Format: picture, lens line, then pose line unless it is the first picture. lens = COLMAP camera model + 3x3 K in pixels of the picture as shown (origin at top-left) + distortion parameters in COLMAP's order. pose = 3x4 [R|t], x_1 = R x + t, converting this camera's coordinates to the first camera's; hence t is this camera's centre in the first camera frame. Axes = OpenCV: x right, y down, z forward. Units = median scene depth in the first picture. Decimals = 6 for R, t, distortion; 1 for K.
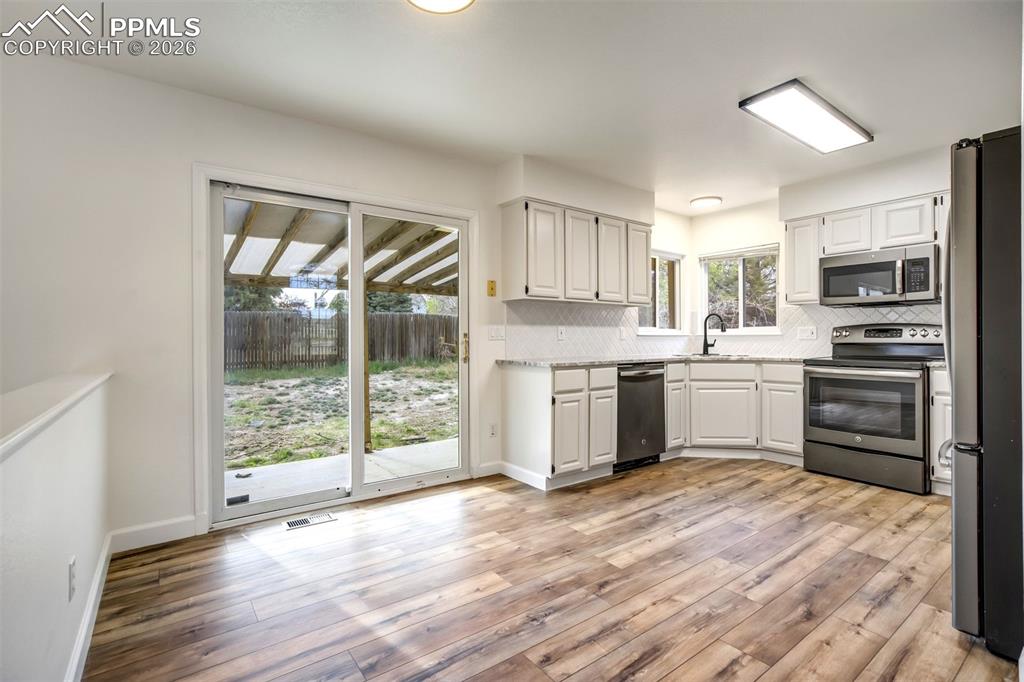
lens RADIAL K [[479.3, 0, 508.1], [0, 479.3, 342.9], [0, 0, 1]] dist [-0.042342, 0.023088]
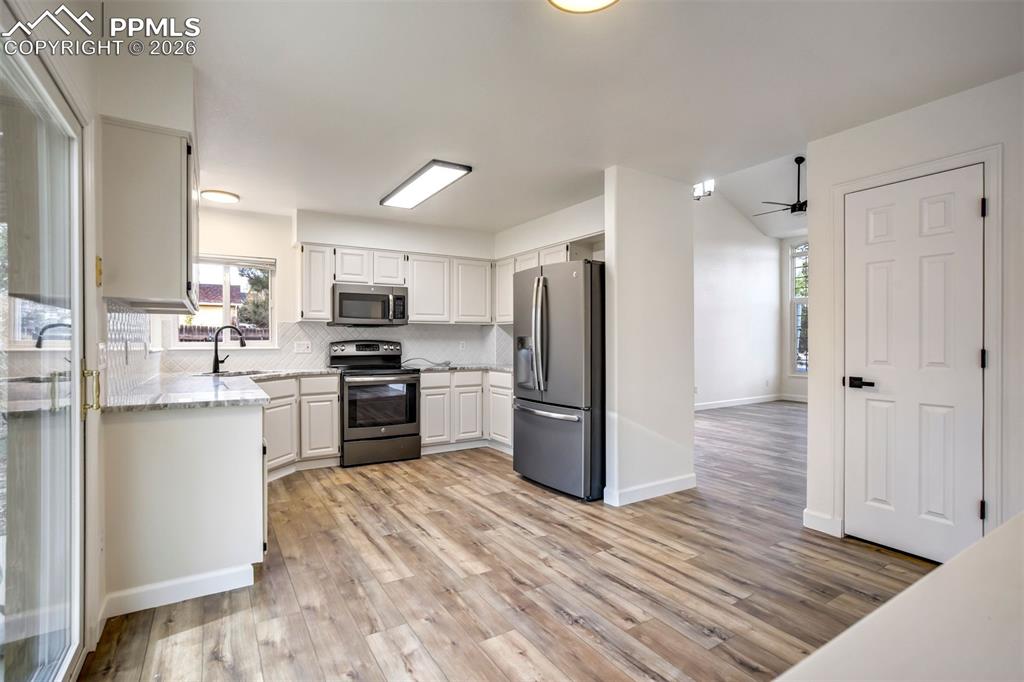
lens RADIAL K [[479.3, 0, 508.1], [0, 479.3, 342.9], [0, 0, 1]] dist [-0.042342, 0.023088]
pose [[0.081868, -0.001096, 0.996643, -0.690539], [0.010182, 0.999948, 0.000263, -0.042464], [-0.996591, 0.010127, 0.081875, 0.695365]]
